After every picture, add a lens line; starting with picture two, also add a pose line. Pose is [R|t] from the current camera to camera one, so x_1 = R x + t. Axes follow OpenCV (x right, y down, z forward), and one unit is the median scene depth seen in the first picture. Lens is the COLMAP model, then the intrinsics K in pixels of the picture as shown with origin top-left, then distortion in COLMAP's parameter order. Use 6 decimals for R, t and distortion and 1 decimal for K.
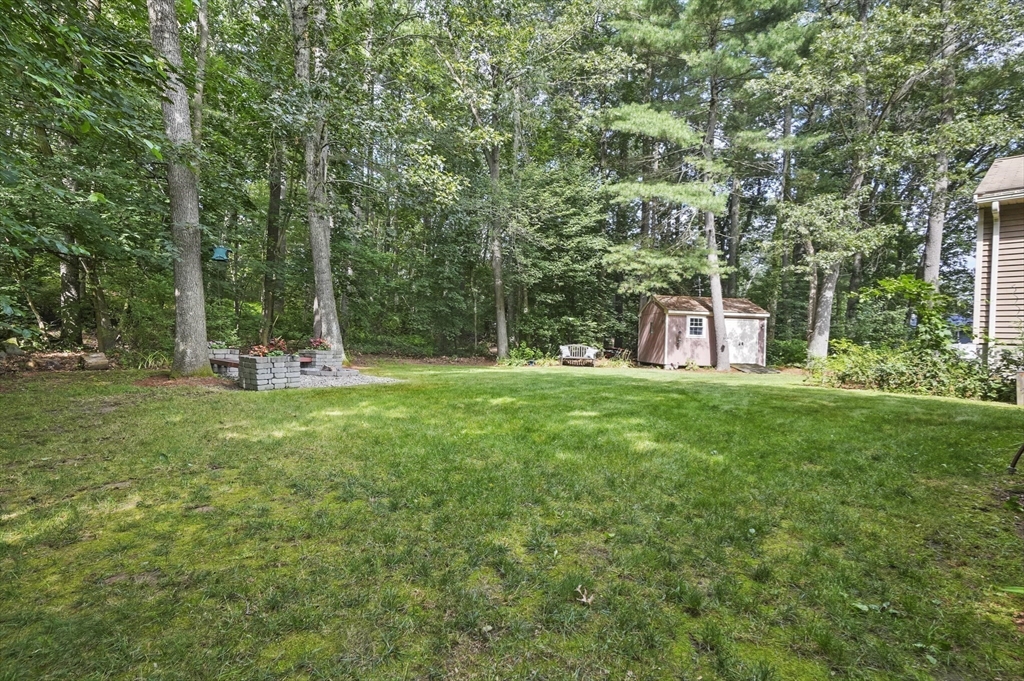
lens RADIAL K [[488.9, 0, 511.7], [0, 488.9, 341.3], [0, 0, 1]] dist [0.016520, 0.000655]
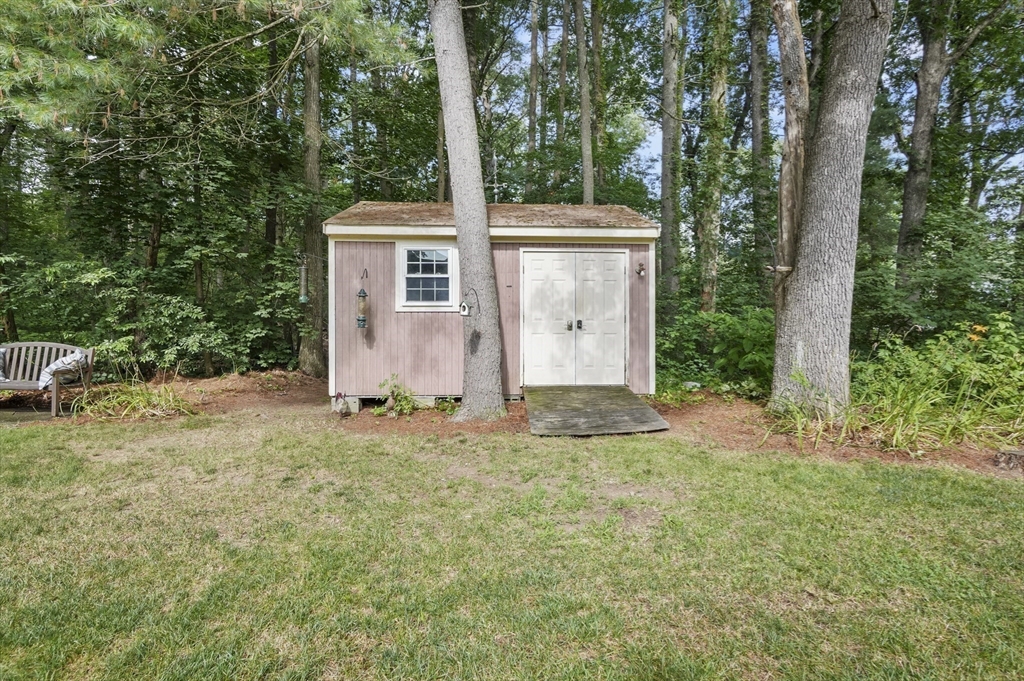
lens RADIAL K [[488.9, 0, 512.5], [0, 488.9, 339.8], [0, 0, 1]] dist [0.016520, 0.000655]
pose [[0.997129, -0.031357, -0.068919, 0.453276], [0.031471, 0.999504, 0.000568, 0.013973], [0.068867, -0.002735, 0.997622, 0.682773]]
